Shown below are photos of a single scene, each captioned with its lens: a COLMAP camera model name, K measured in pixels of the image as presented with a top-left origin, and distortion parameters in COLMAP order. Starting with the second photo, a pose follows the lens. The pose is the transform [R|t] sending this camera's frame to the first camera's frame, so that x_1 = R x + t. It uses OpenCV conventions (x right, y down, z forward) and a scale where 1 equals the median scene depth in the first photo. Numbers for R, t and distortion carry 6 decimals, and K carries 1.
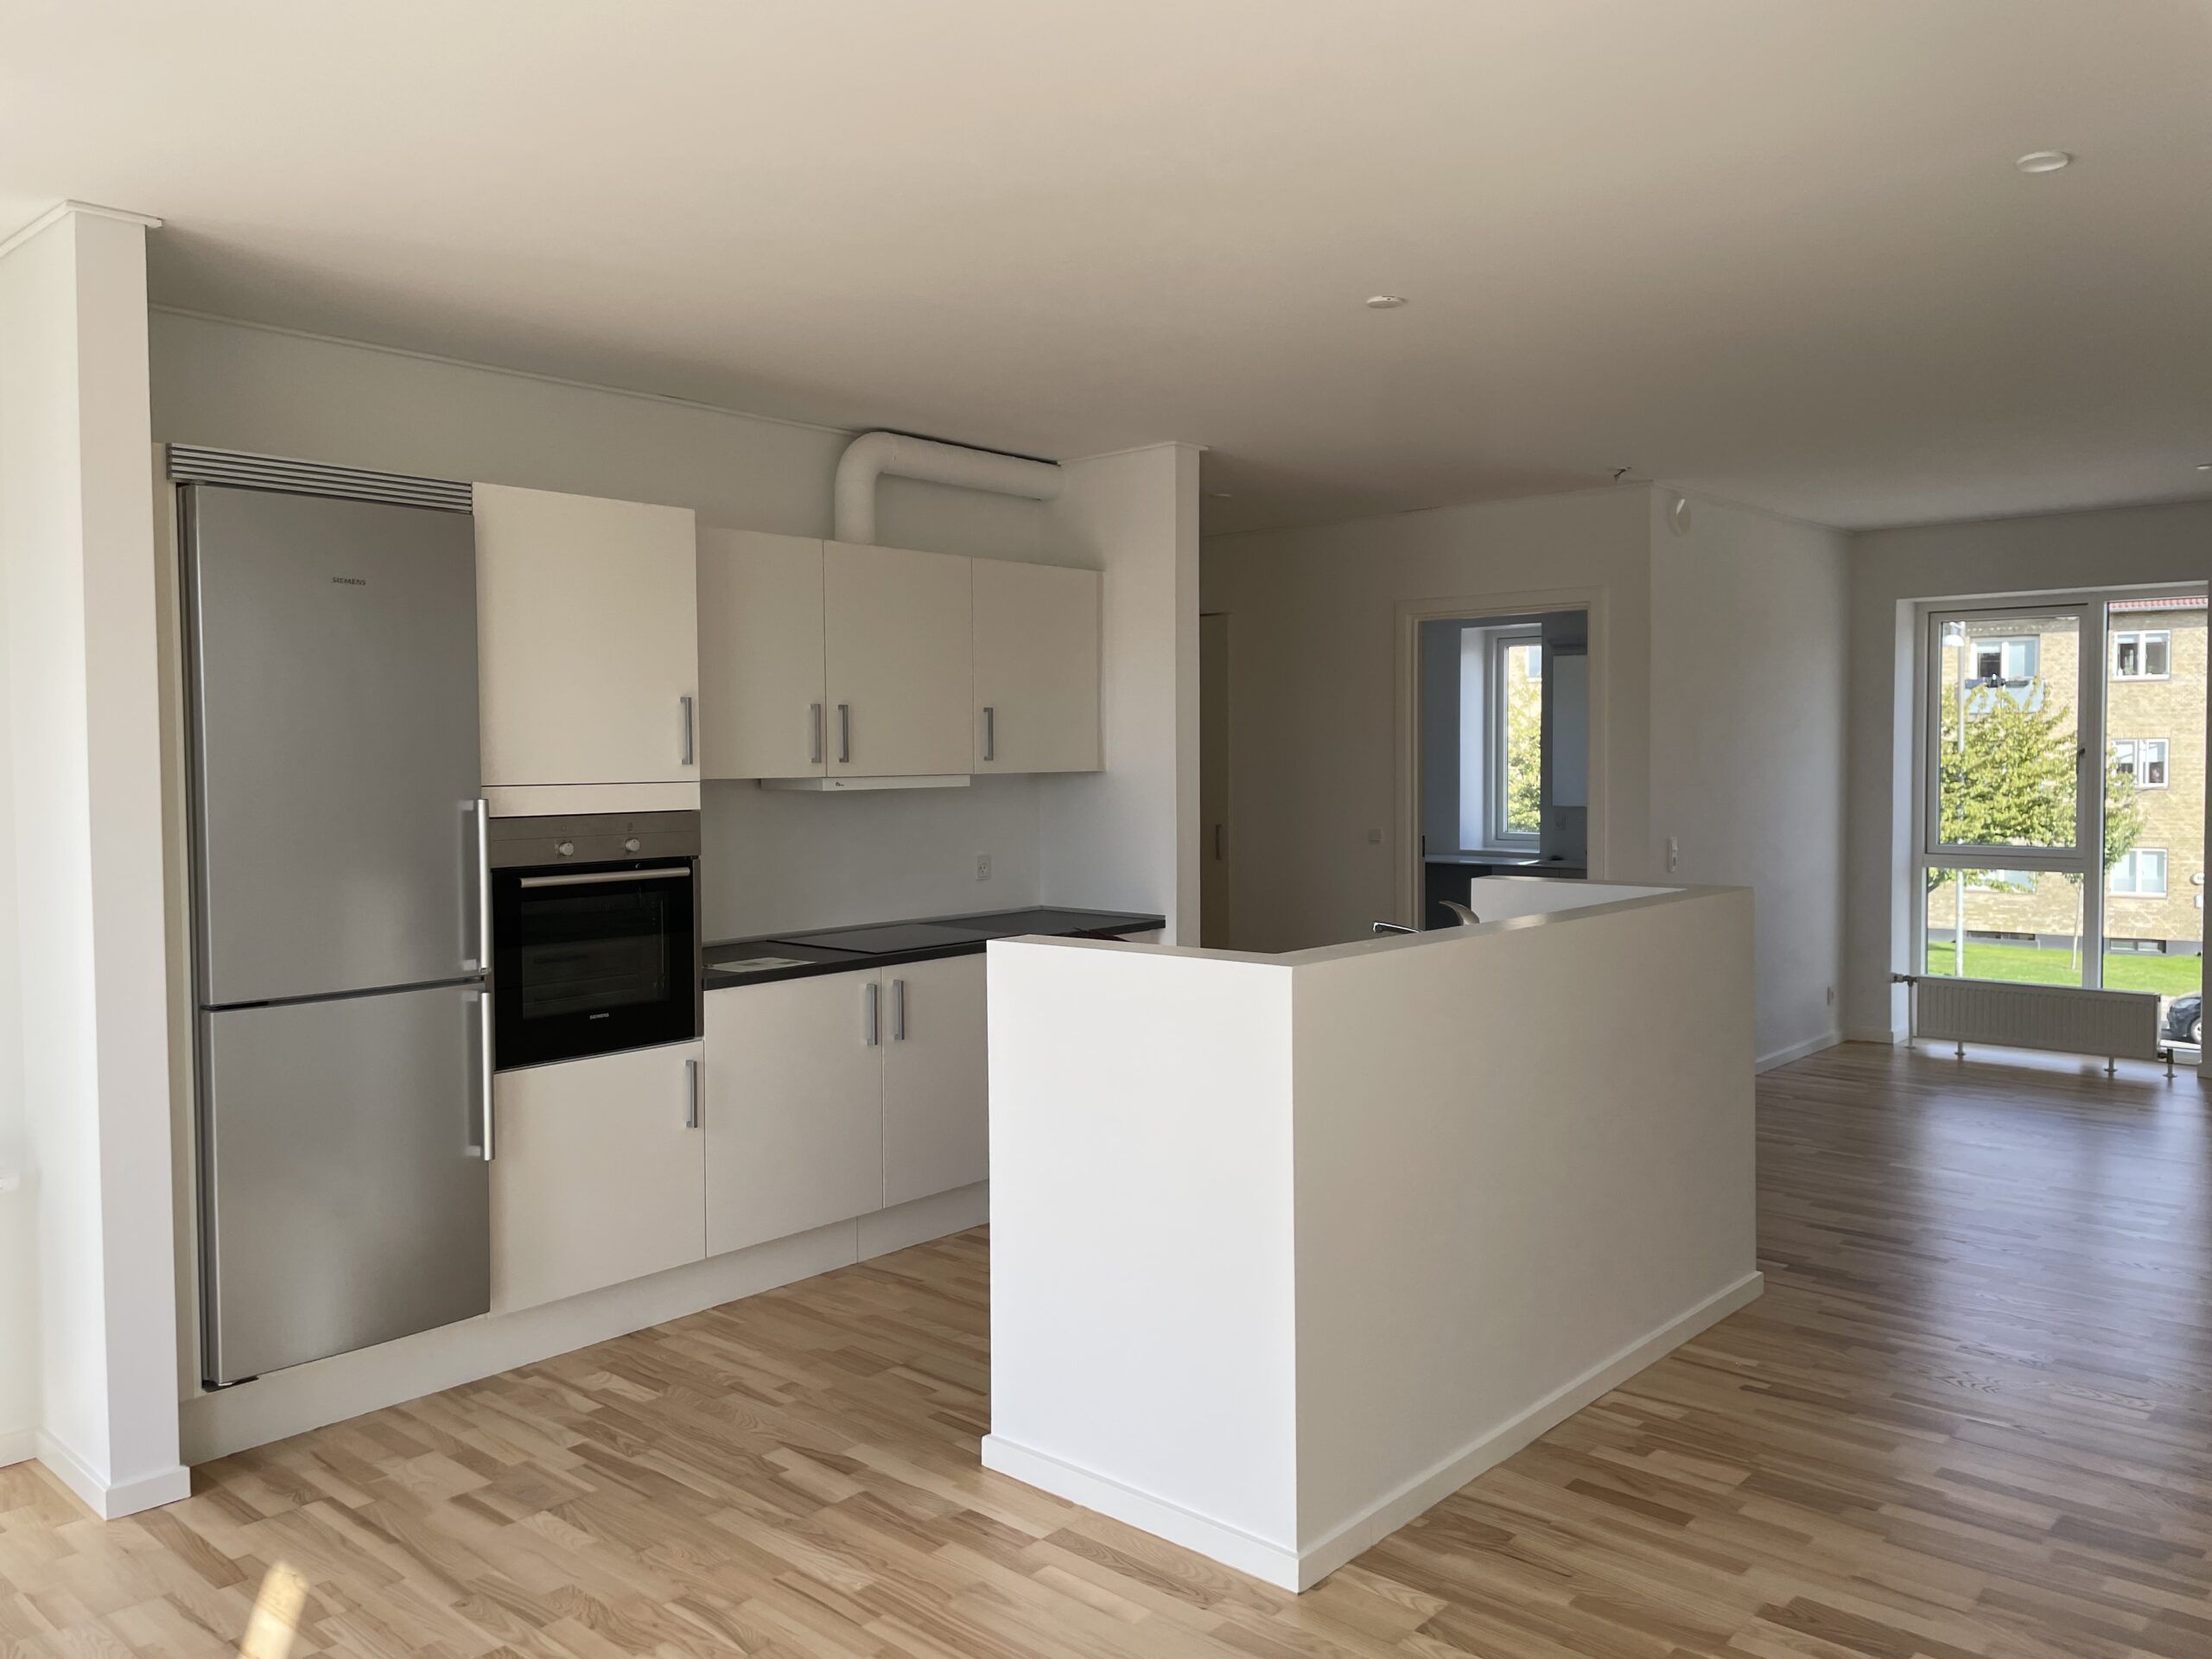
lens RADIAL K [[1685.1, 0, 1105.0], [0, 1685.1, 802.7], [0, 0, 1]] dist [0.010463, 0.000422]
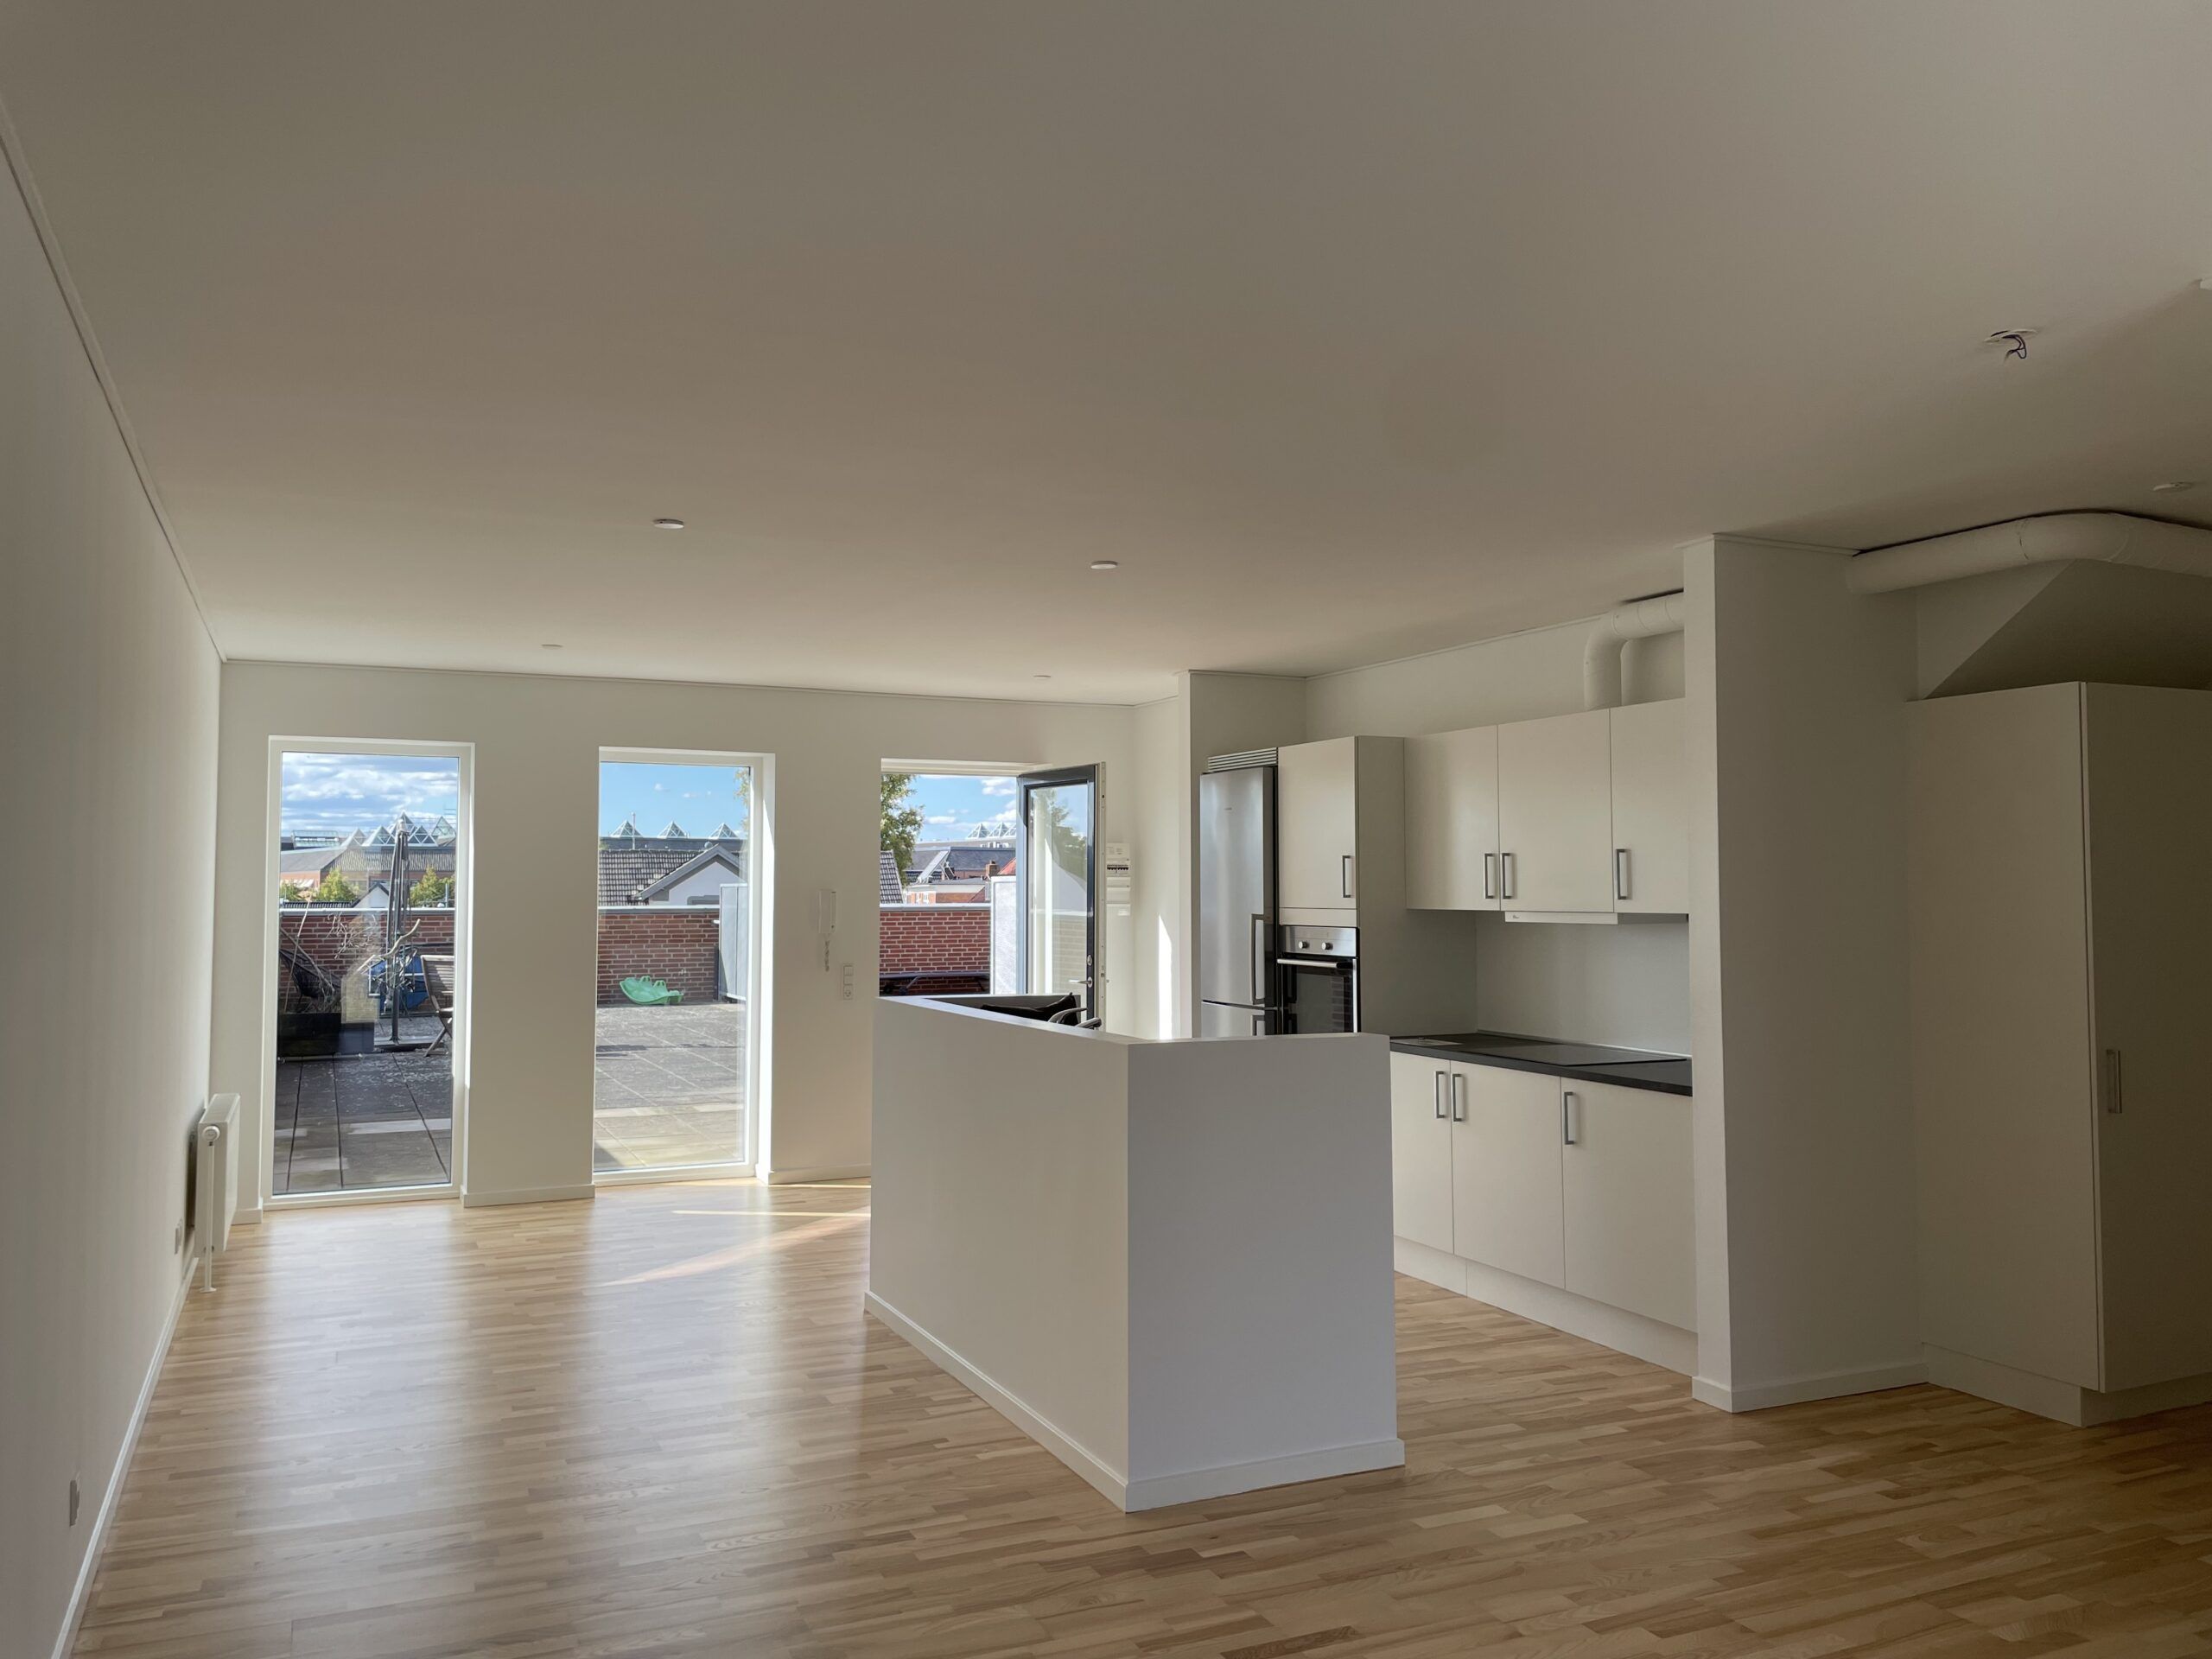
lens RADIAL K [[1685.1, 0, 1105.0], [0, 1685.1, 802.7], [0, 0, 1]] dist [0.010463, 0.000422]
pose [[-0.394890, -0.041301, -0.917799, 0.111666], [-0.031190, 0.999016, -0.031536, -0.004663], [0.918199, 0.016173, -0.395790, 0.122310]]
